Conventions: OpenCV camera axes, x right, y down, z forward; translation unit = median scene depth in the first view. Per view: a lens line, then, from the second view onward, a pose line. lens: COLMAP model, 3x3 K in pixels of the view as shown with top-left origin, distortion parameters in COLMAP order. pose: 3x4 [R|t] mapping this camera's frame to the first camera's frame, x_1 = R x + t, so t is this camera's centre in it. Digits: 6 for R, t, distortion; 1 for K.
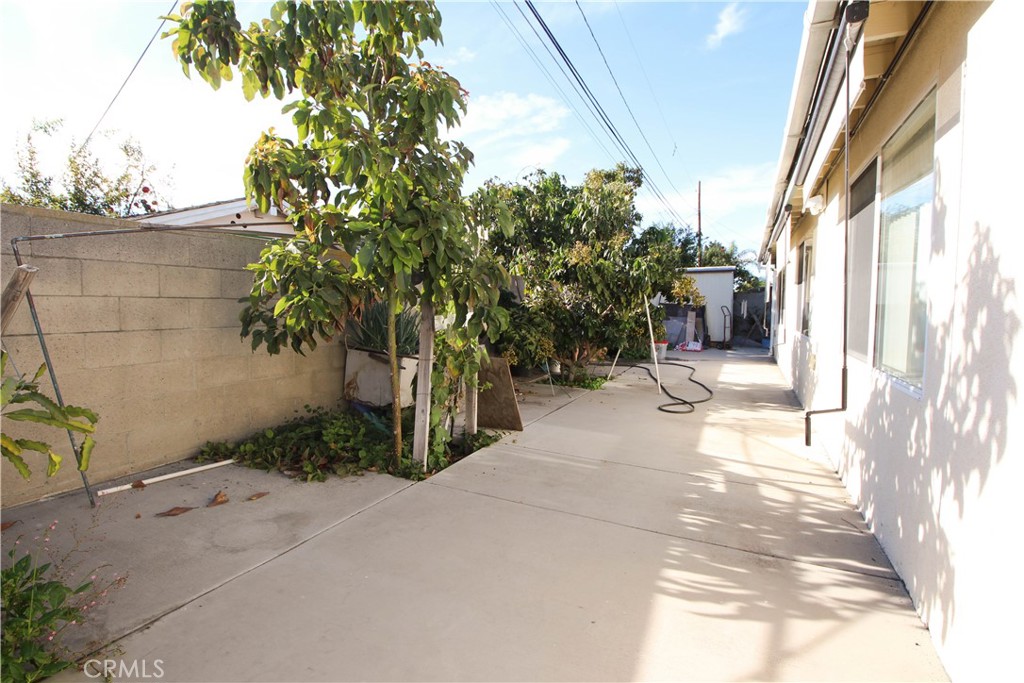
lens RADIAL K [[507.8, 0, 511.9], [0, 507.8, 340.5], [0, 0, 1]] dist [-0.000703, -0.000044]
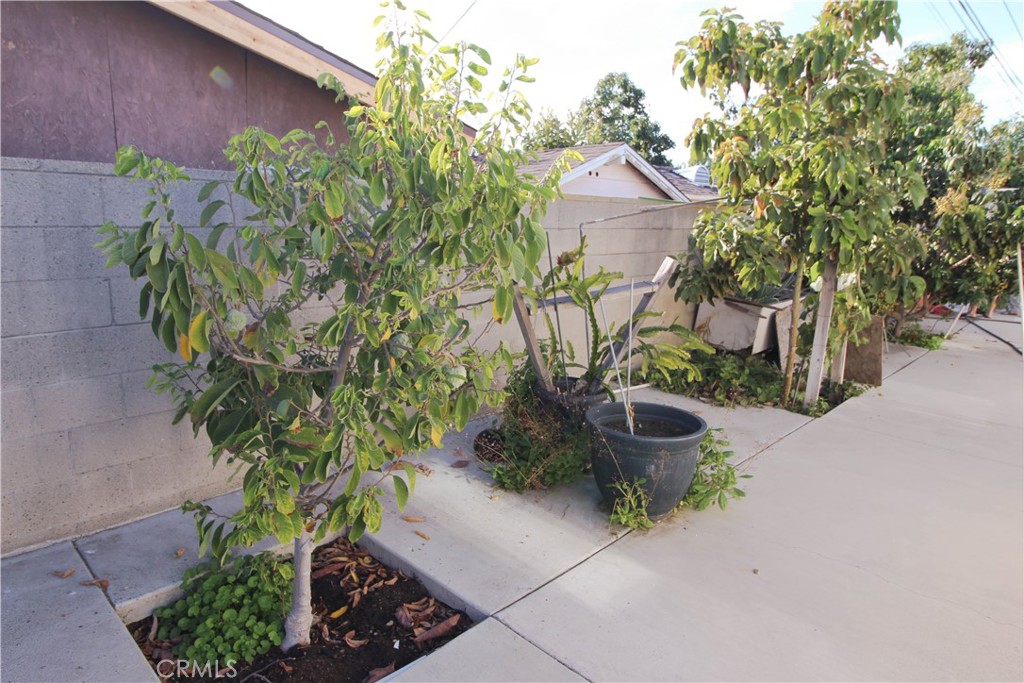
lens RADIAL K [[643.4, 0, 511.3], [0, 643.4, 341.4], [0, 0, 1]] dist [0.001965, -0.005438]
pose [[0.946303, 0.080559, -0.313082, -0.272356], [-0.042134, 0.990928, 0.127622, -0.043683], [0.320523, -0.107578, 0.941112, -0.432678]]
